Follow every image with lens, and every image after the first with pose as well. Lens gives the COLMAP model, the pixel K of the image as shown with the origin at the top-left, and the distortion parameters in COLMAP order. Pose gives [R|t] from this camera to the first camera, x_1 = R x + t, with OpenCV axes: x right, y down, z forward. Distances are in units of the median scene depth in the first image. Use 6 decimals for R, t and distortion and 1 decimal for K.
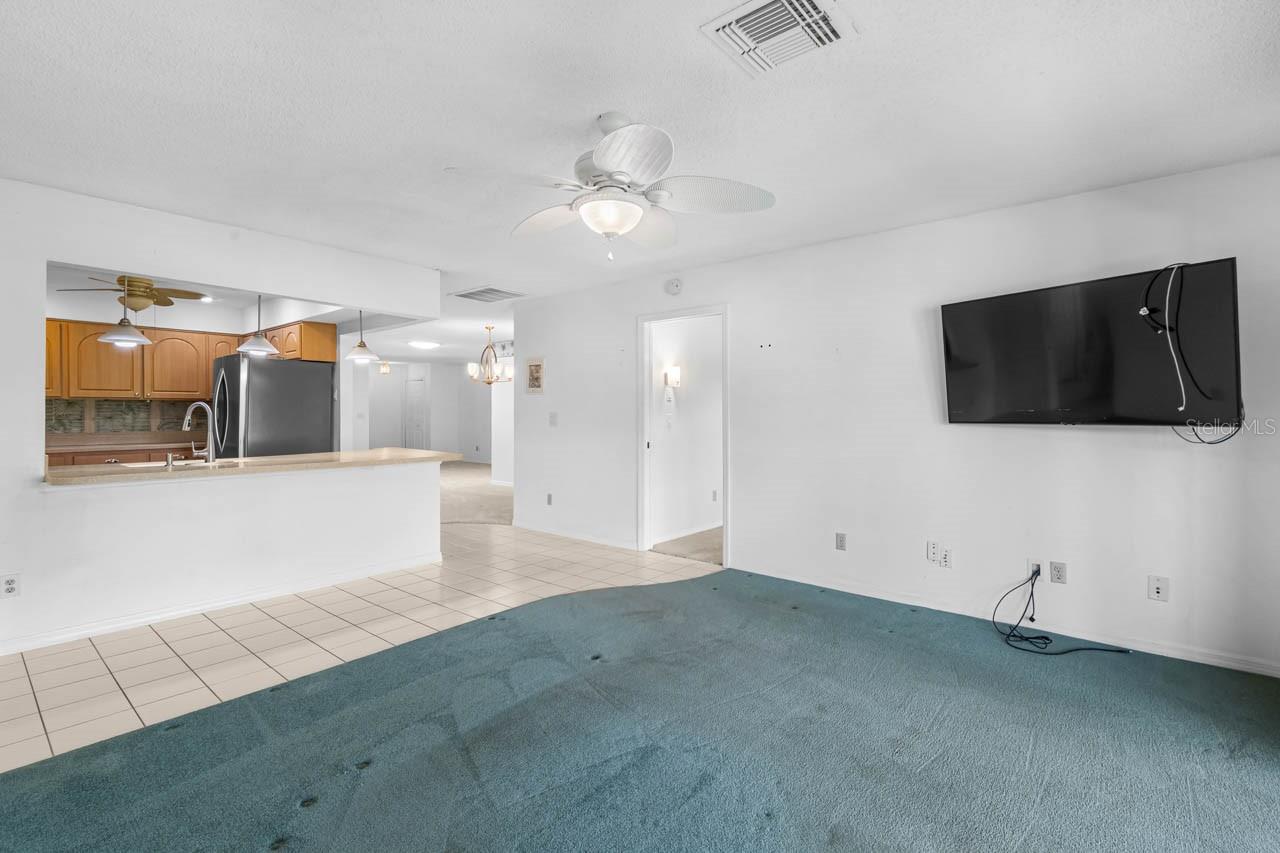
lens RADIAL K [[574.9, 0, 634.3], [0, 574.9, 415.9], [0, 0, 1]] dist [0.004895, 0.000308]
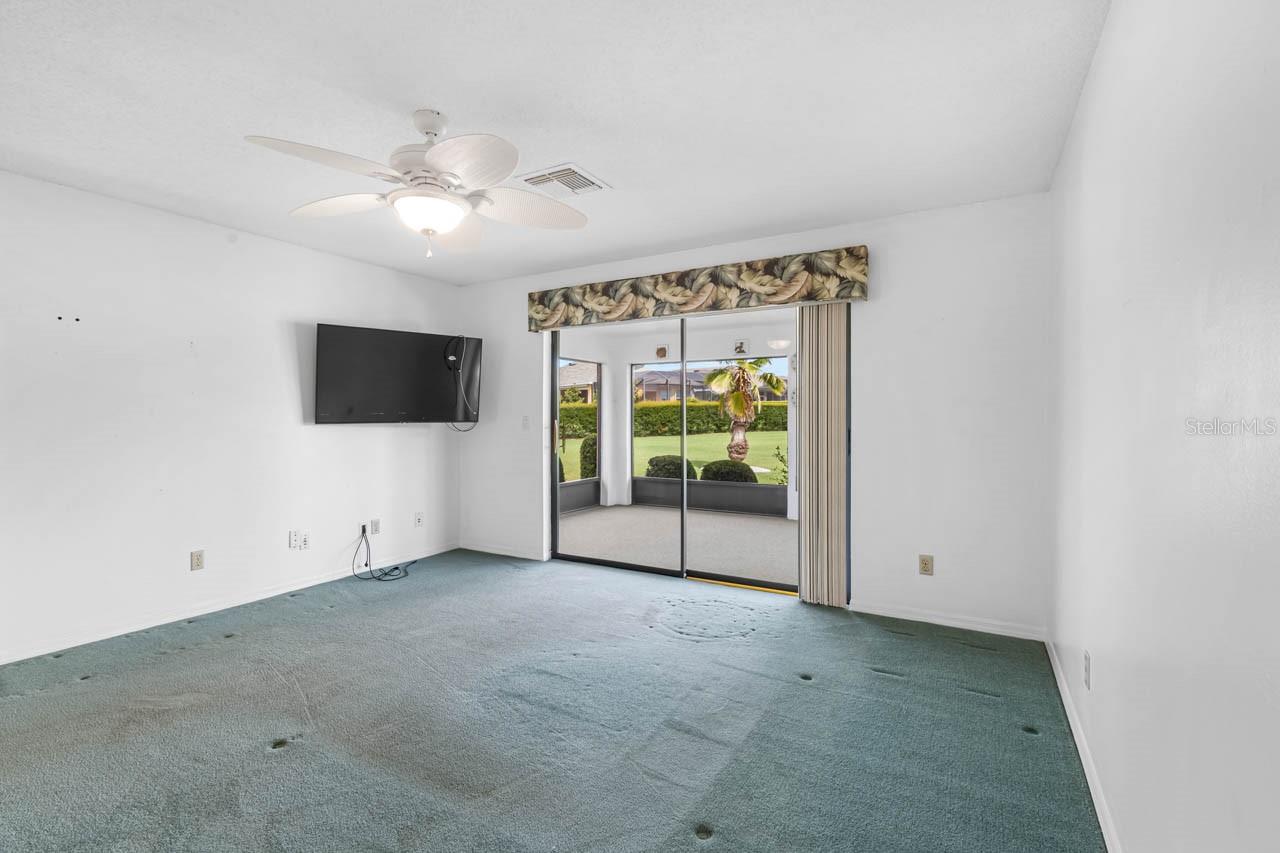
lens RADIAL K [[578.2, 0, 631.1], [0, 578.2, 426.5], [0, 0, 1]] dist [0.000483, 0.000243]
pose [[-0.164720, -0.015924, 0.986212, -0.809415], [0.008241, 0.999813, 0.017520, 0.002433], [-0.986306, 0.011013, -0.164558, 0.625275]]
